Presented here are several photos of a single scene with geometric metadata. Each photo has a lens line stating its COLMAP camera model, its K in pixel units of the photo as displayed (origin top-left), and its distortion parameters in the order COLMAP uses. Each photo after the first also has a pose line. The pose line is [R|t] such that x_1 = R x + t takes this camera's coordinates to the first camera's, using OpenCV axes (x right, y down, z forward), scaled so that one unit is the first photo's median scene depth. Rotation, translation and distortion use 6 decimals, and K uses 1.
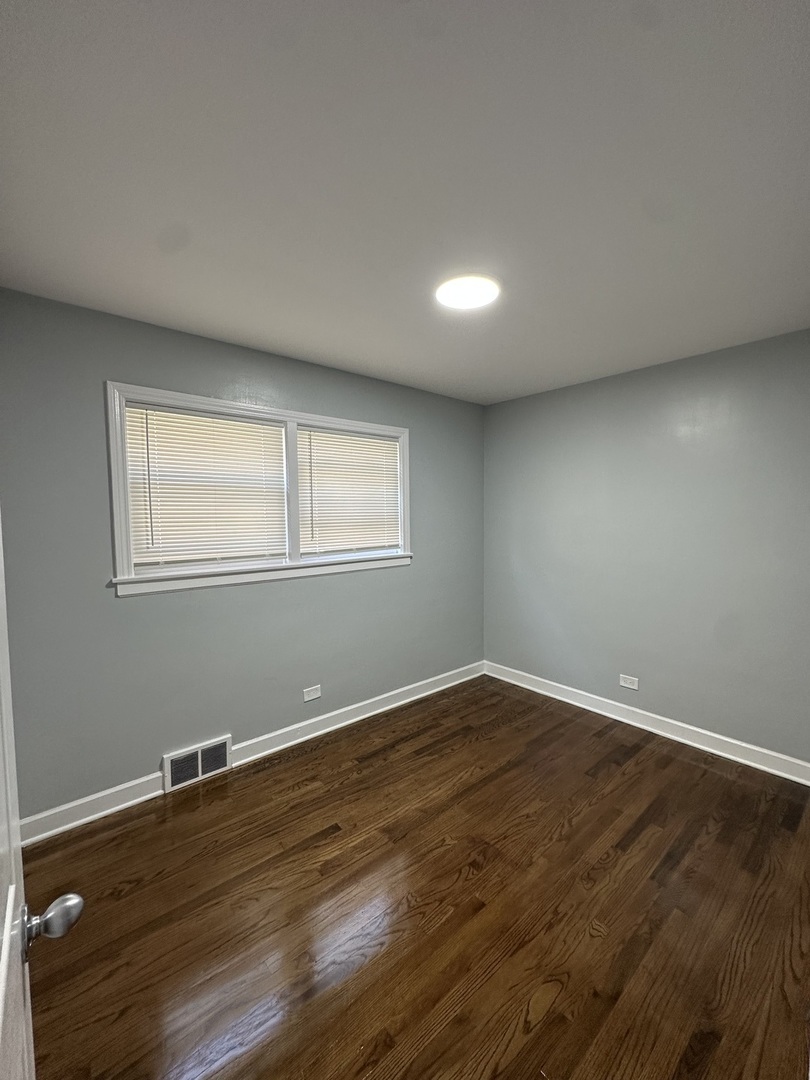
lens RADIAL K [[431.2, 0, 404.7], [0, 431.2, 539.6], [0, 0, 1]] dist [-0.005163, 0.000675]
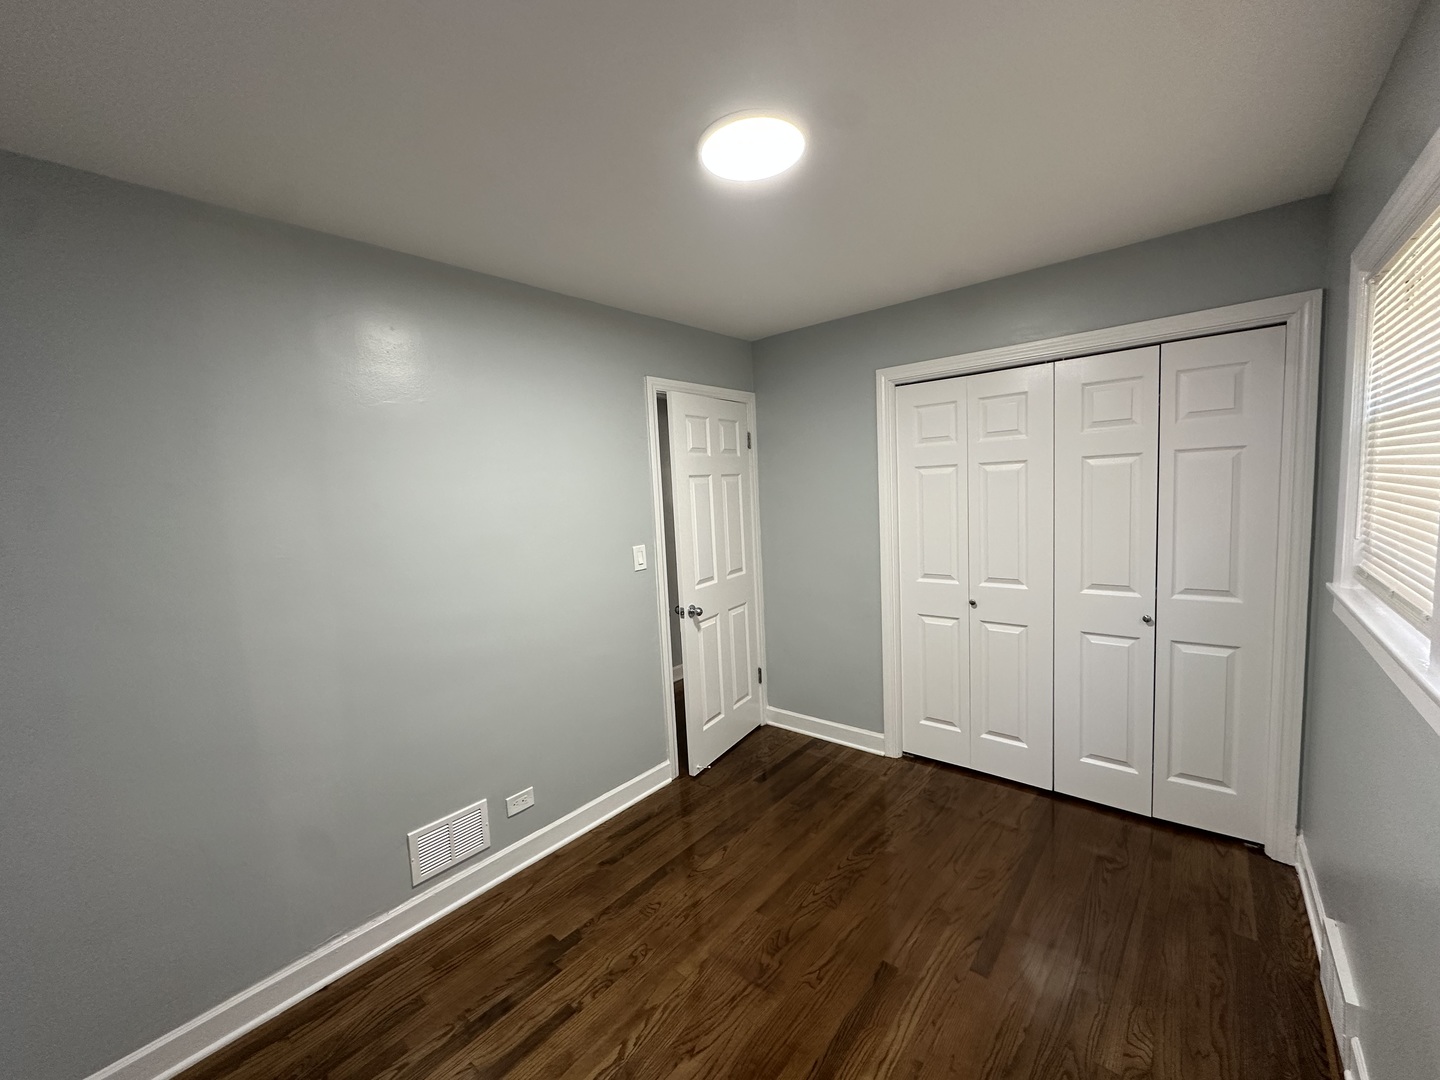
lens RADIAL K [[574.9, 0, 719.4], [0, 574.9, 539.4], [0, 0, 1]] dist [-0.005163, 0.000675]
pose [[-0.984441, 0.072935, -0.159861, 0.292322], [0.049740, 0.988244, 0.144568, -0.122074], [0.168526, 0.134367, -0.976496, 1.505510]]
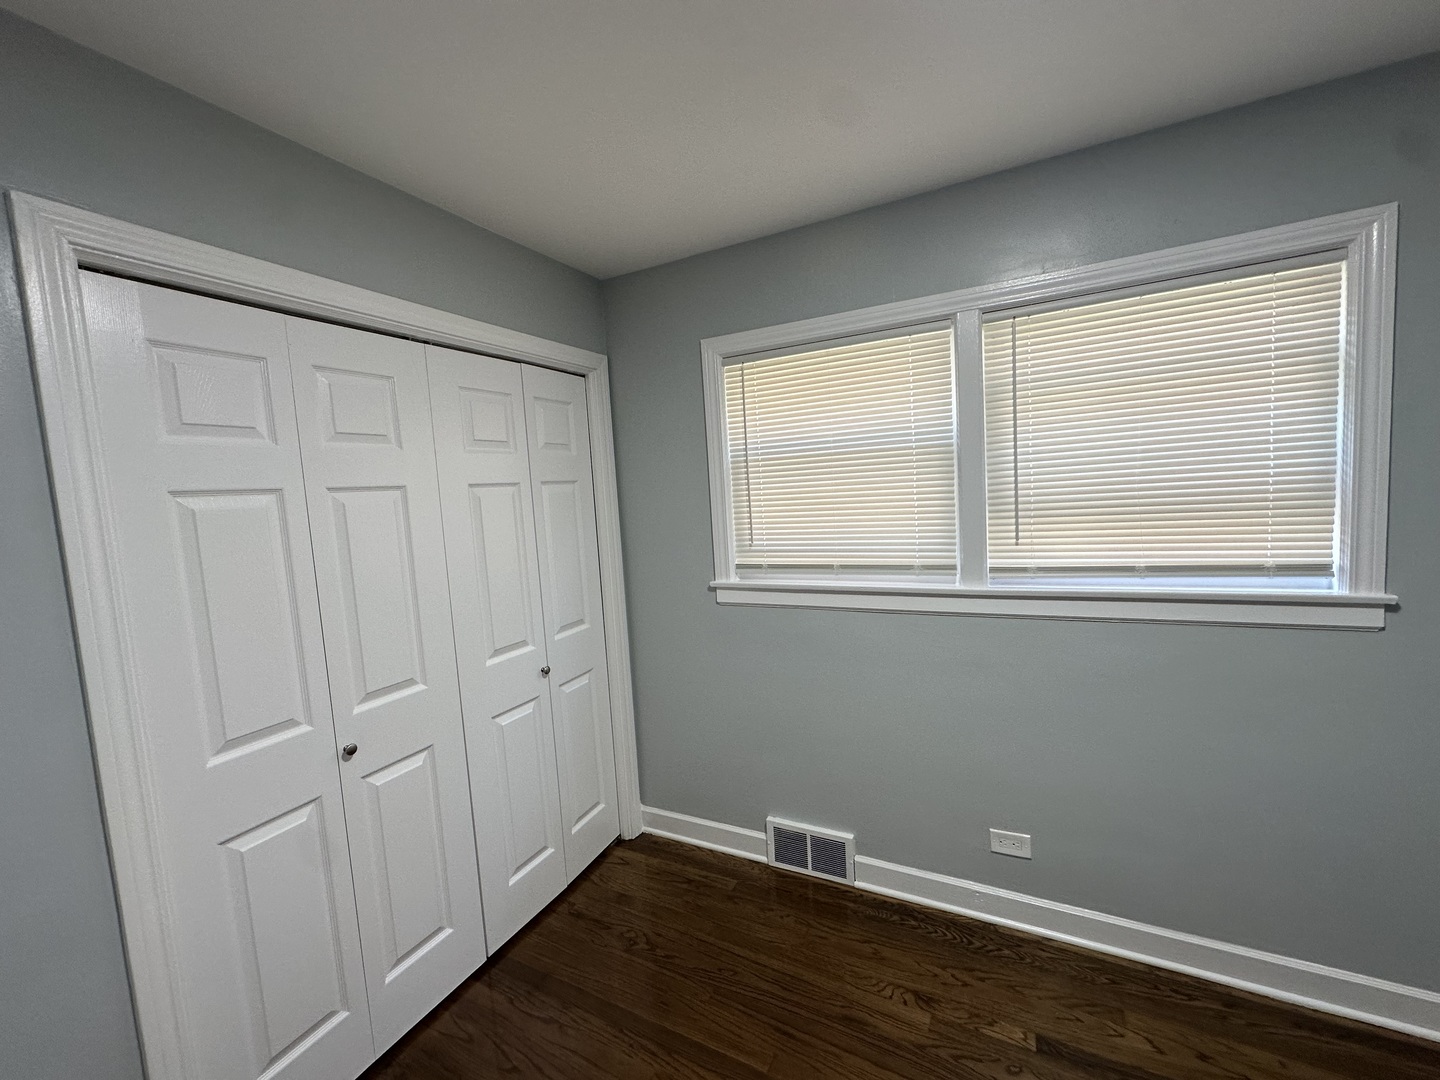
lens RADIAL K [[574.9, 0, 719.4], [0, 574.9, 539.4], [0, 0, 1]] dist [-0.005163, 0.000675]
pose [[0.383710, 0.066063, -0.921087, 0.312682], [0.005737, 0.997248, 0.073916, -0.065274], [0.923436, -0.033646, 0.382275, 0.539788]]
